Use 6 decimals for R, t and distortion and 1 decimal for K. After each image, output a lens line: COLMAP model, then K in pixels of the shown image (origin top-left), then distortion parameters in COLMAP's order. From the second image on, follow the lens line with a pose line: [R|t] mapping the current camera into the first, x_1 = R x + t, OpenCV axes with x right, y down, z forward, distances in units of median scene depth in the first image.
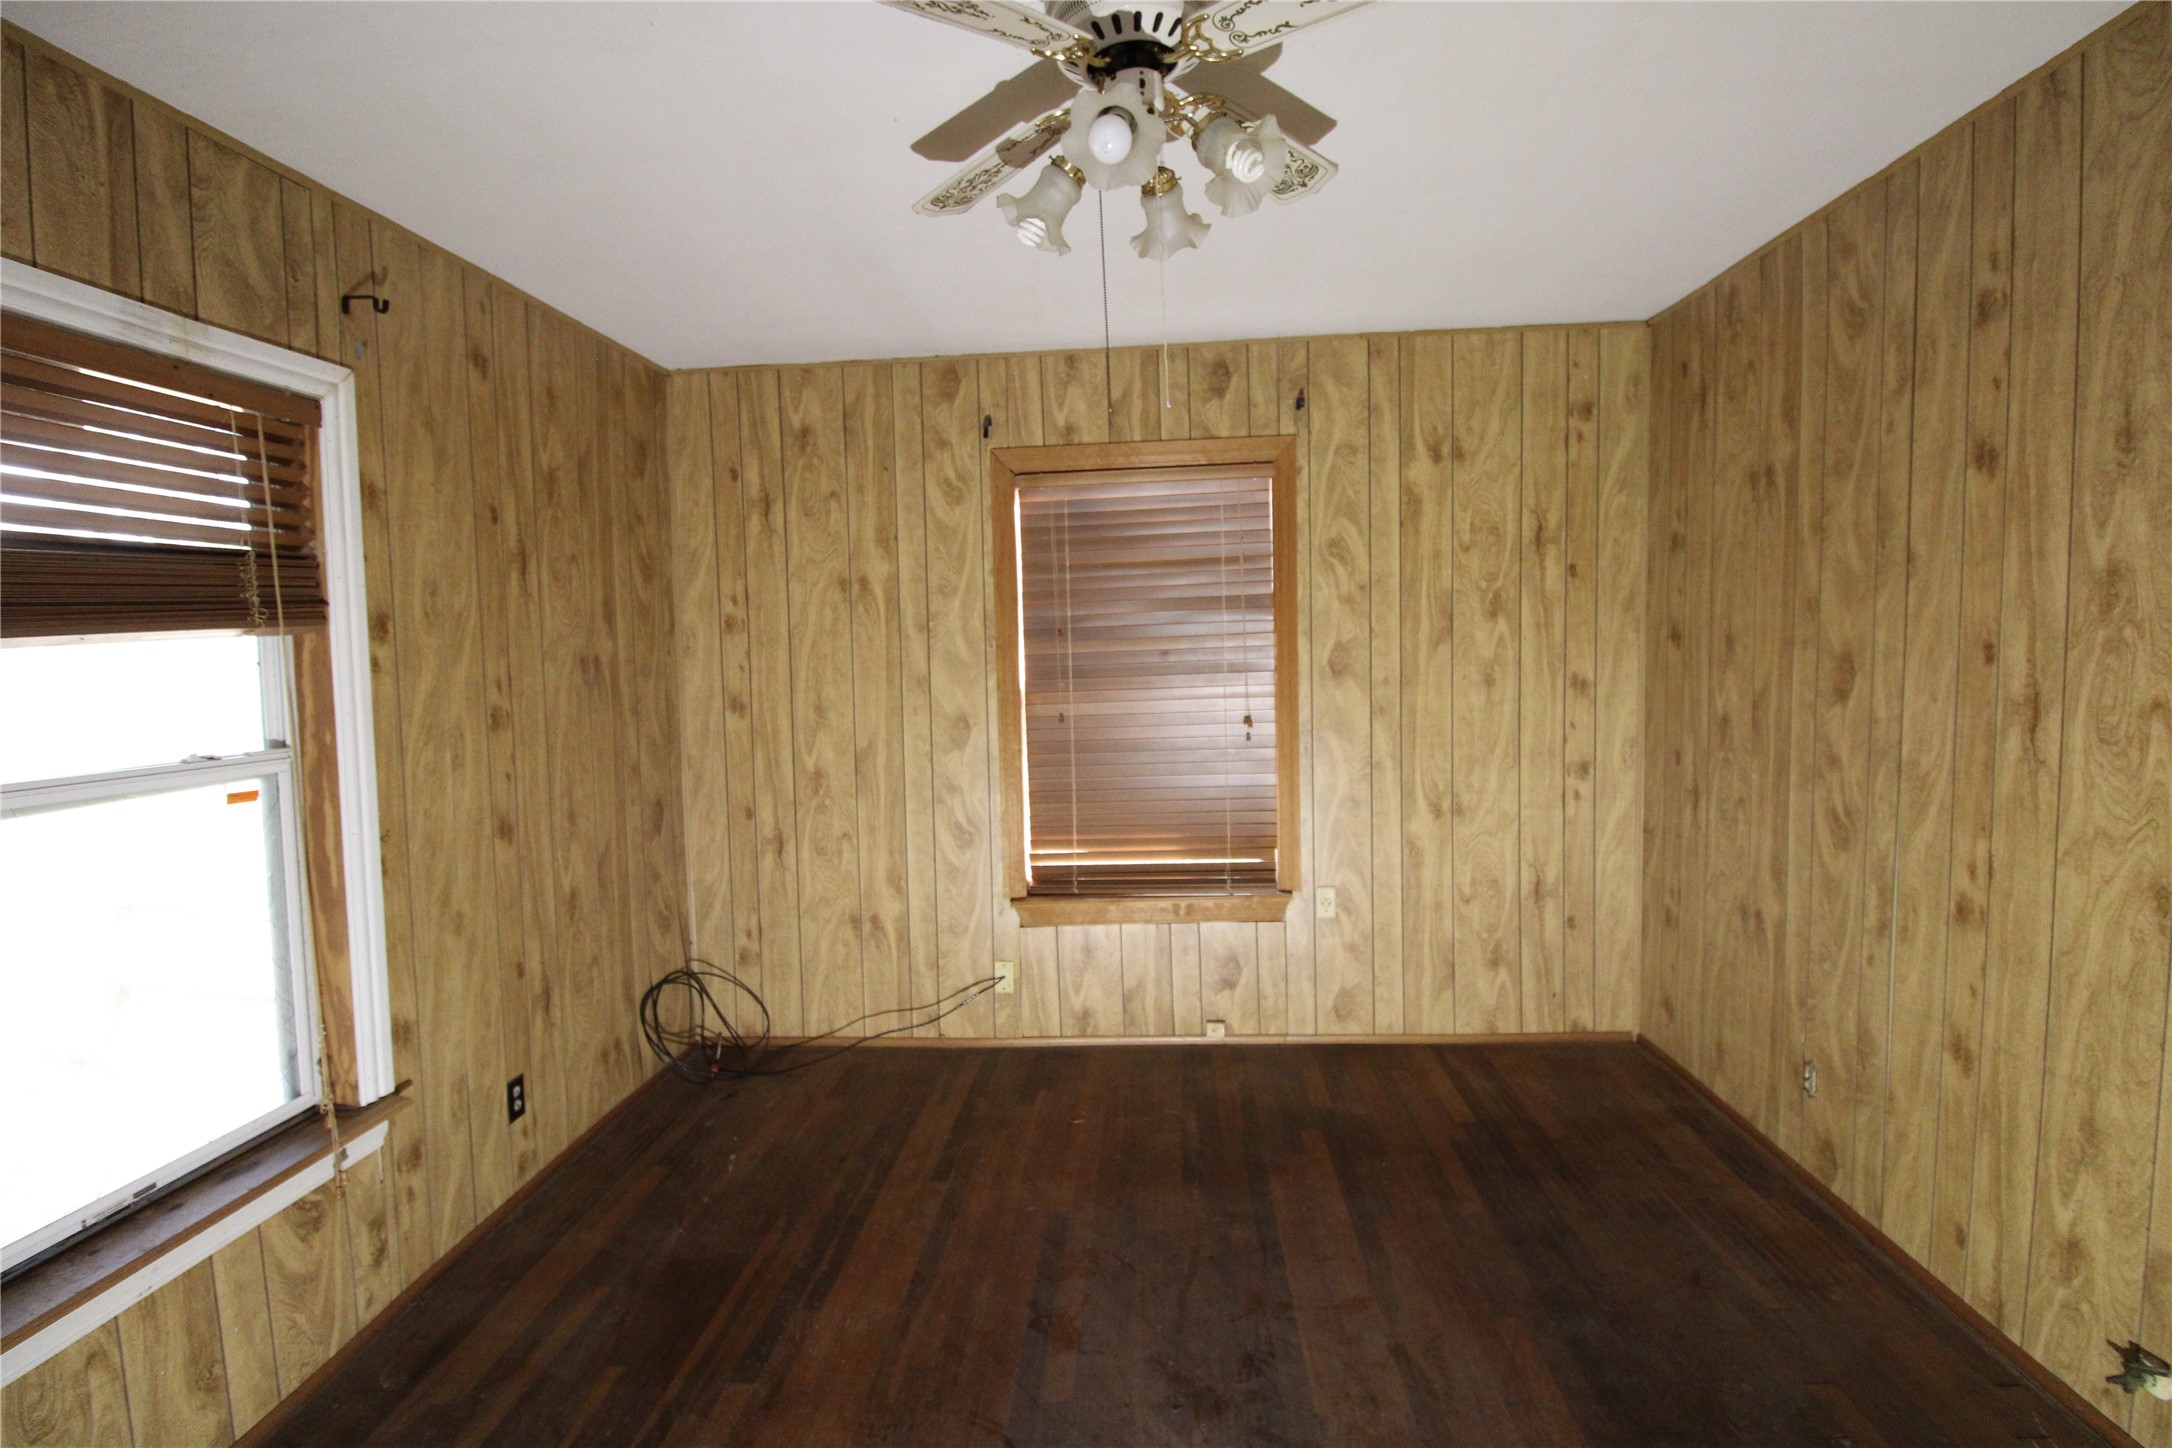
lens RADIAL K [[1014.3, 0, 1095.5], [0, 1014.3, 717.8], [0, 0, 1]] dist [0.003660, -0.014968]
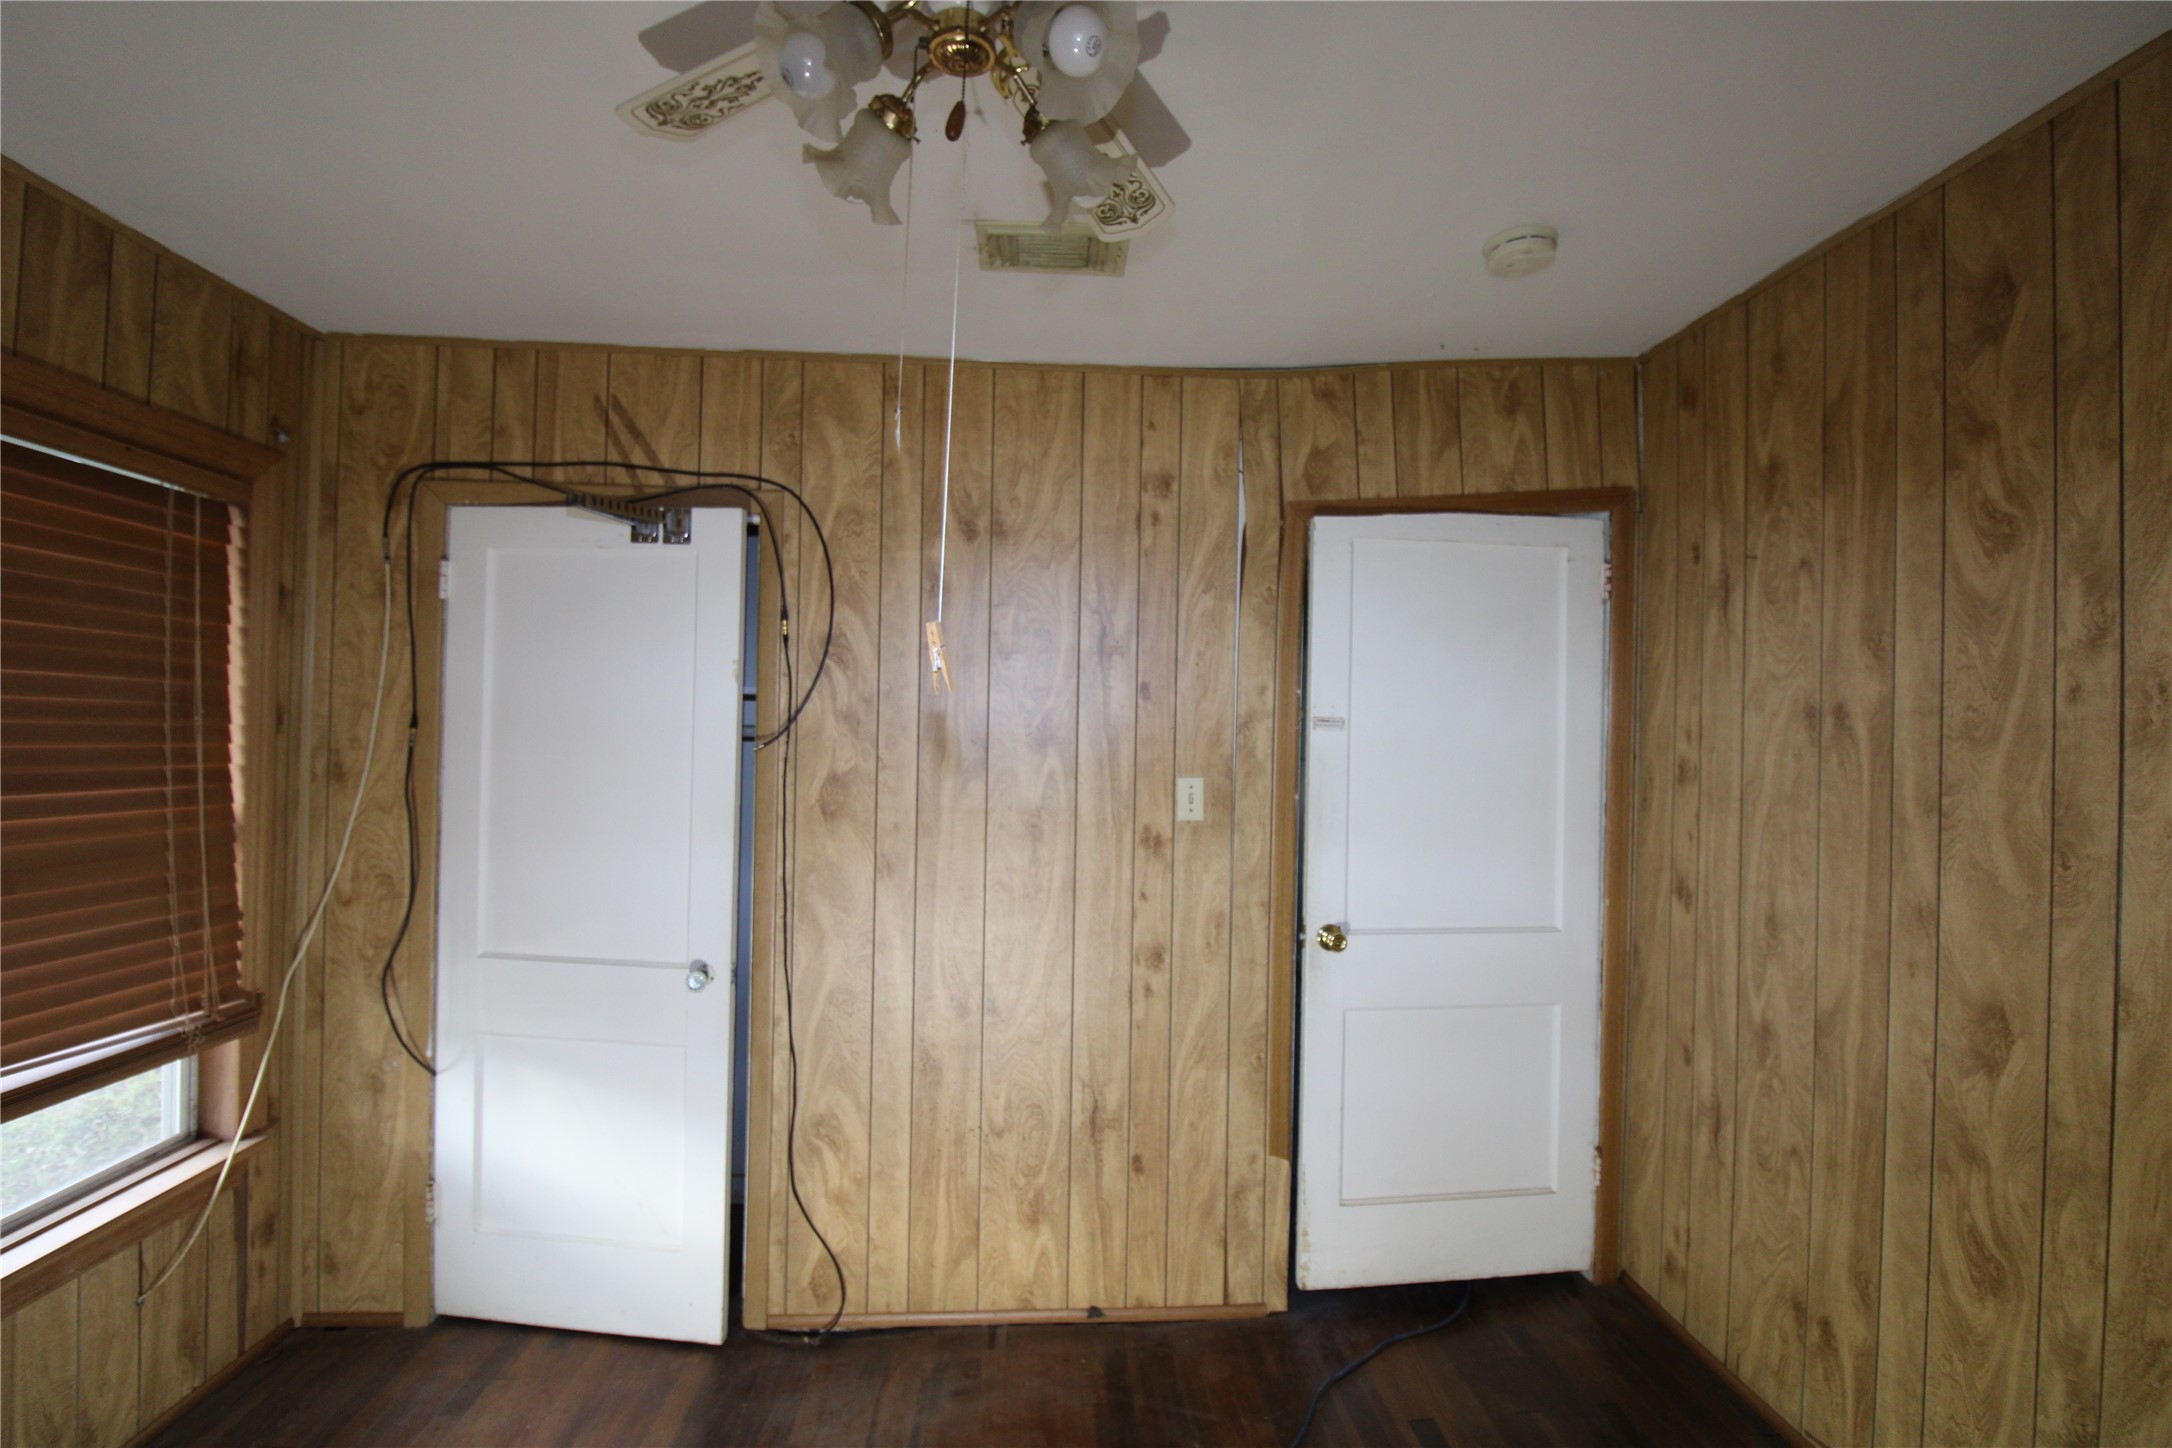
lens RADIAL K [[1011.8, 0, 1099.4], [0, 1011.8, 712.0], [0, 0, 1]] dist [0.000841, -0.015022]
pose [[0.131939, 0.015653, -0.991134, 0.271187], [-0.078648, 0.996888, 0.005274, -0.108357], [0.988133, 0.077255, 0.132760, 0.539831]]
